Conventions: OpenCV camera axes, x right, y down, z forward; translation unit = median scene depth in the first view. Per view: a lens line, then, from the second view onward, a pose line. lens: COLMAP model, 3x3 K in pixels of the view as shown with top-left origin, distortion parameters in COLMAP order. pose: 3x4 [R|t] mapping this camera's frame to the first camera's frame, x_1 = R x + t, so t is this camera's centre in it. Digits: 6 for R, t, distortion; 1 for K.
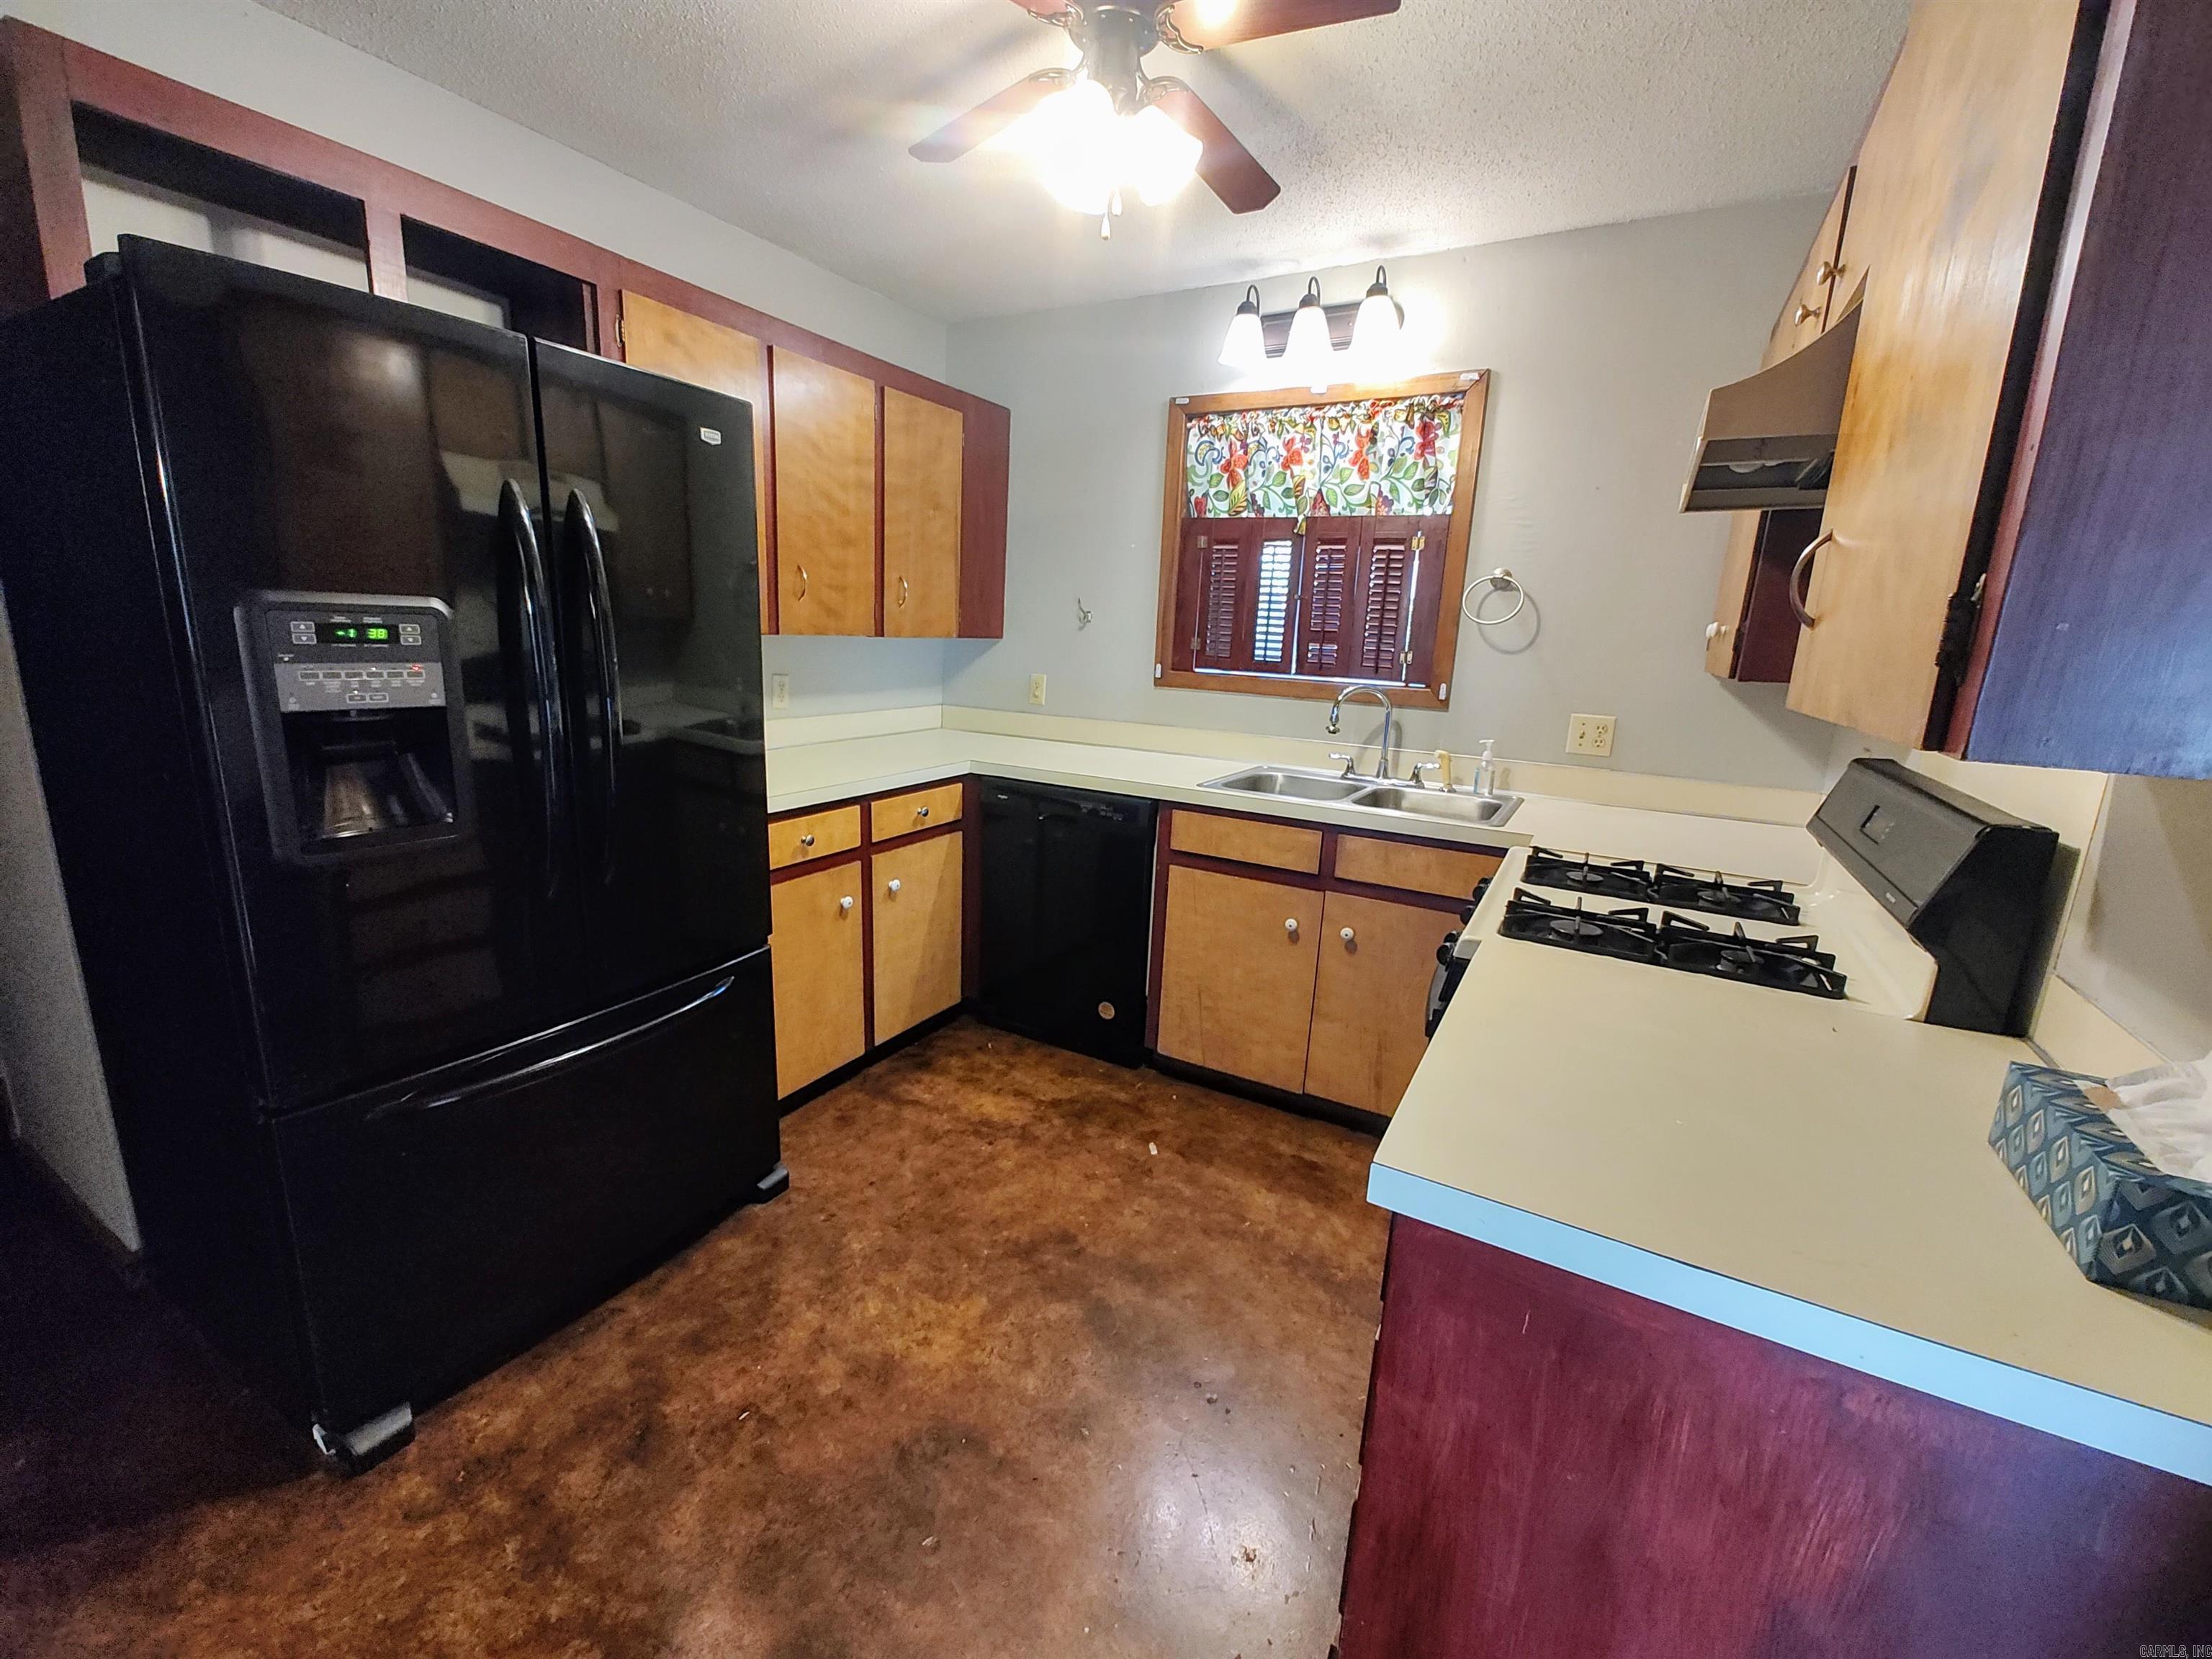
lens RADIAL K [[906.2, 0, 1111.0], [0, 906.2, 831.6], [0, 0, 1]] dist [-0.005701, 0.000987]
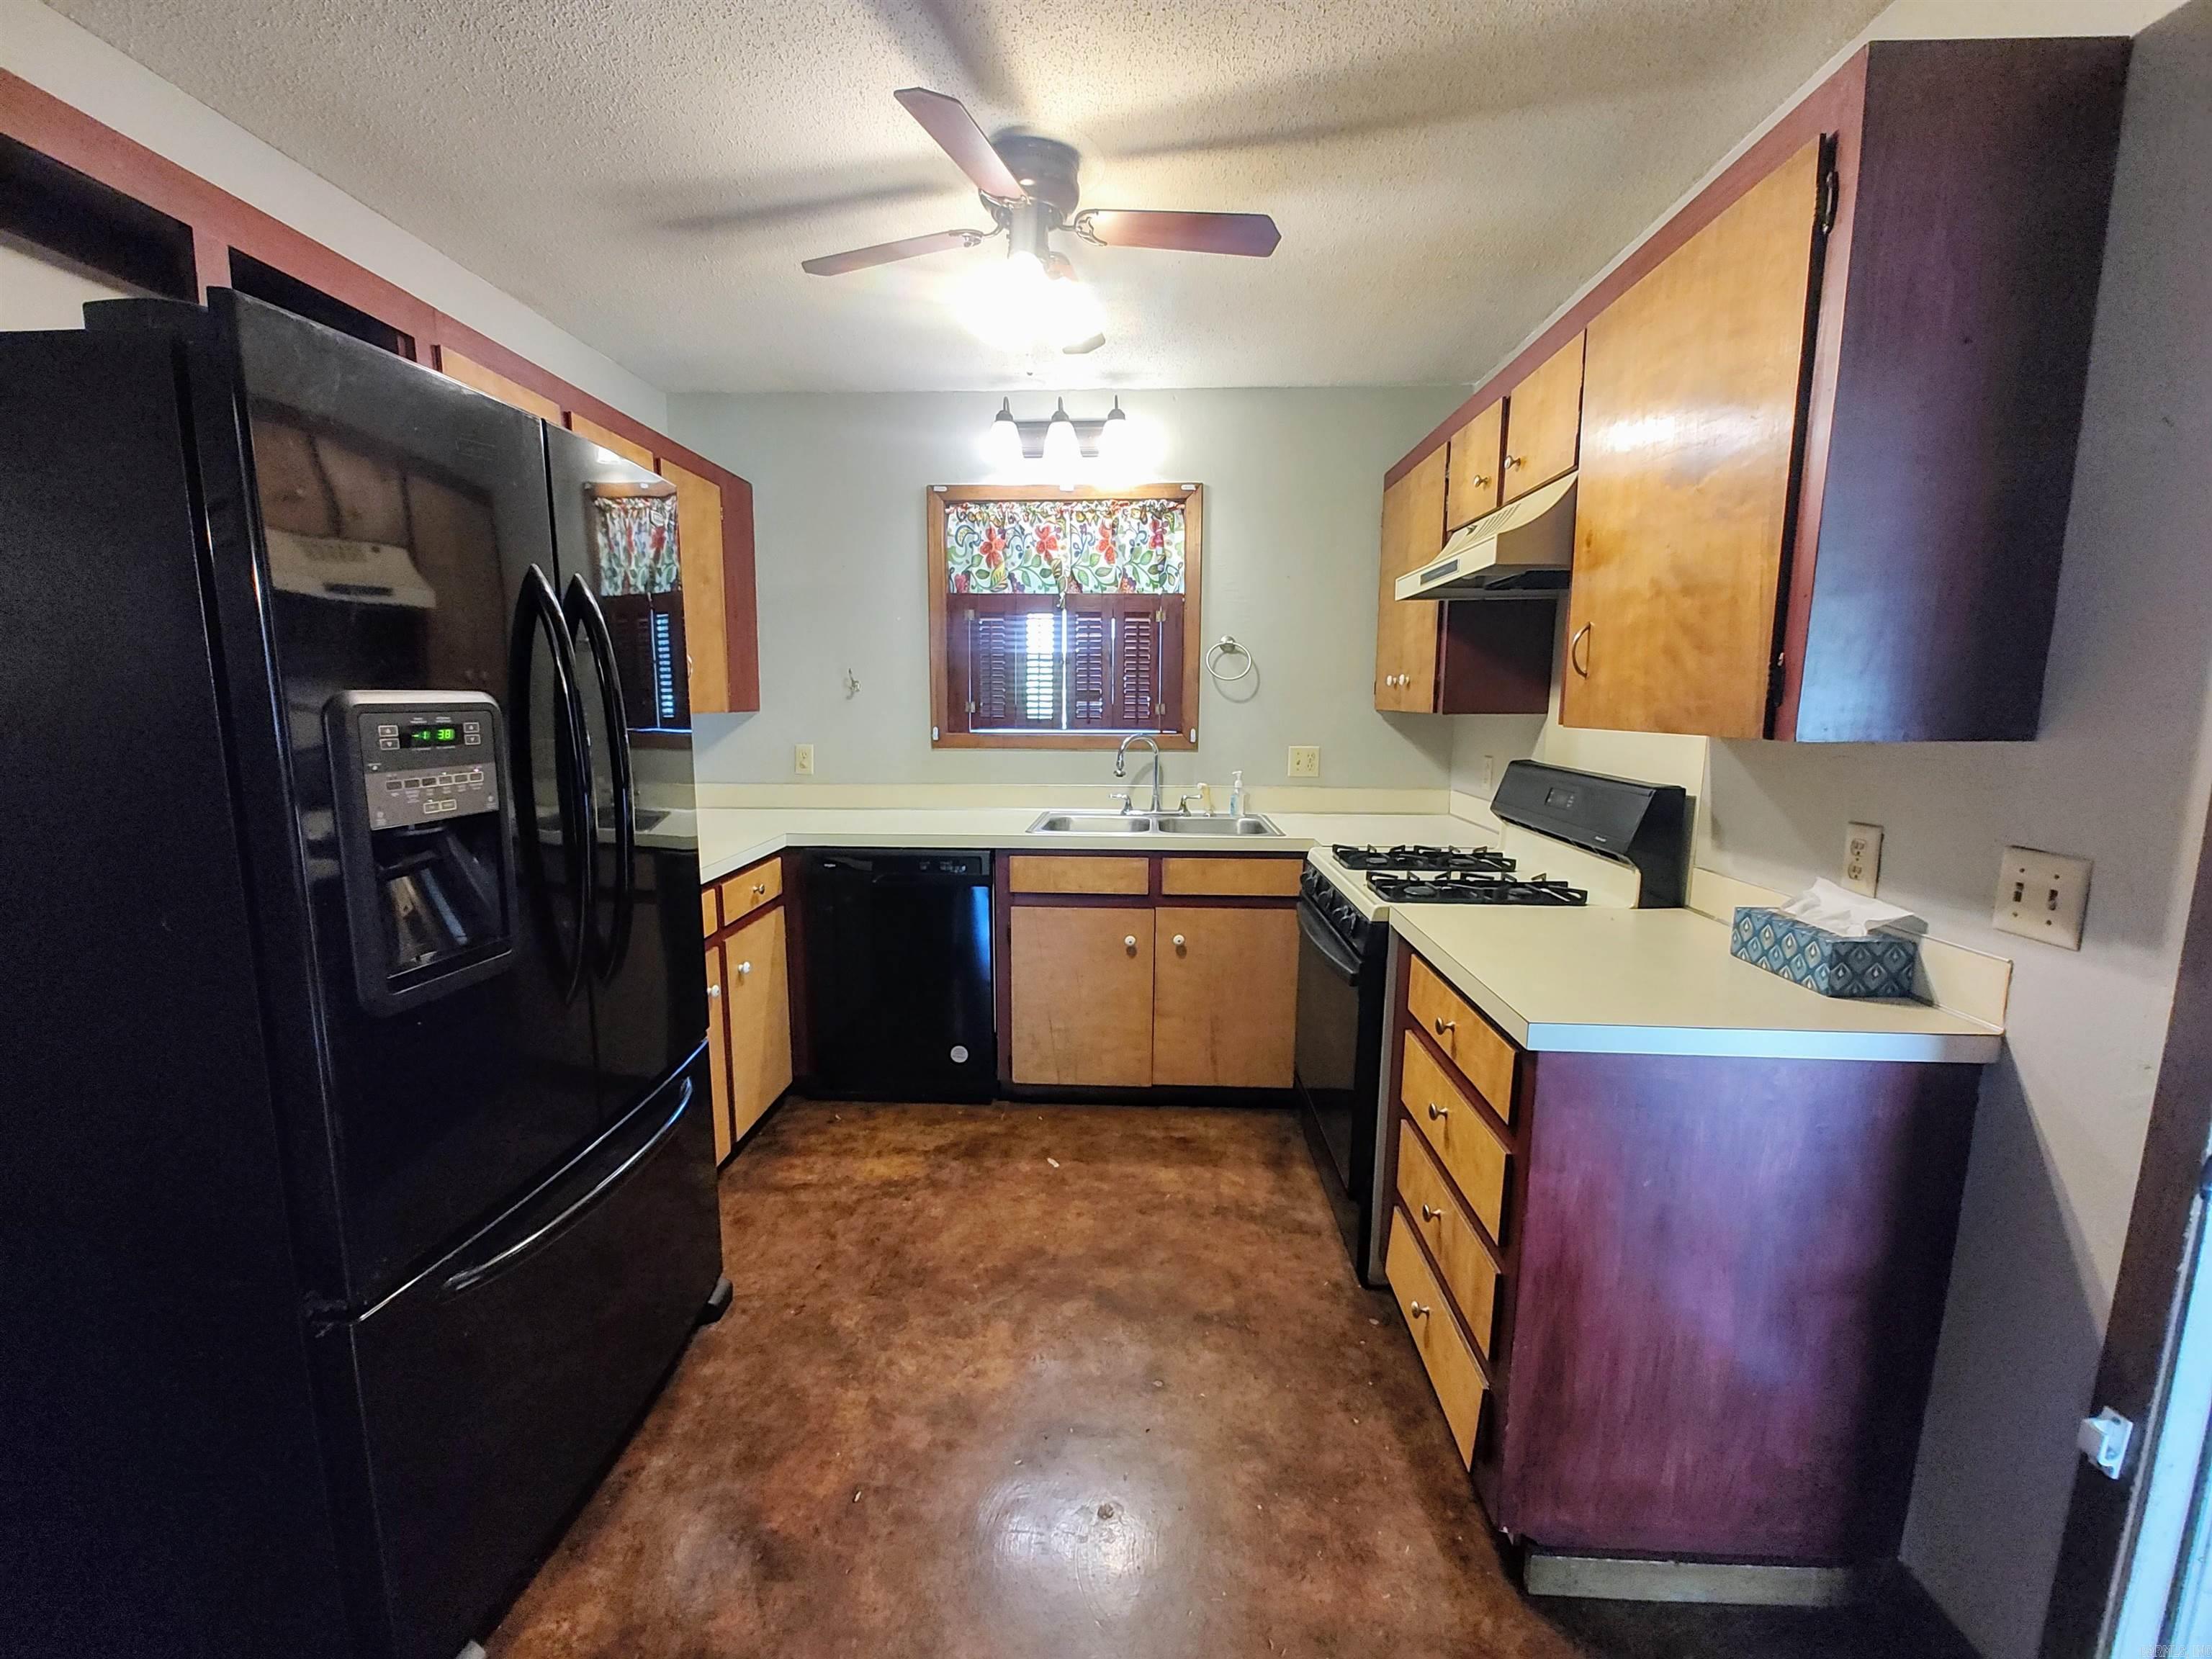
lens RADIAL K [[903.9, 0, 1098.2], [0, 903.9, 830.9], [0, 0, 1]] dist [0.010318, -0.006988]
pose [[0.895028, -0.105589, 0.433331, -0.307485], [0.132480, 0.990661, -0.032240, -0.004303], [-0.425880, 0.086263, 0.900658, -0.039620]]
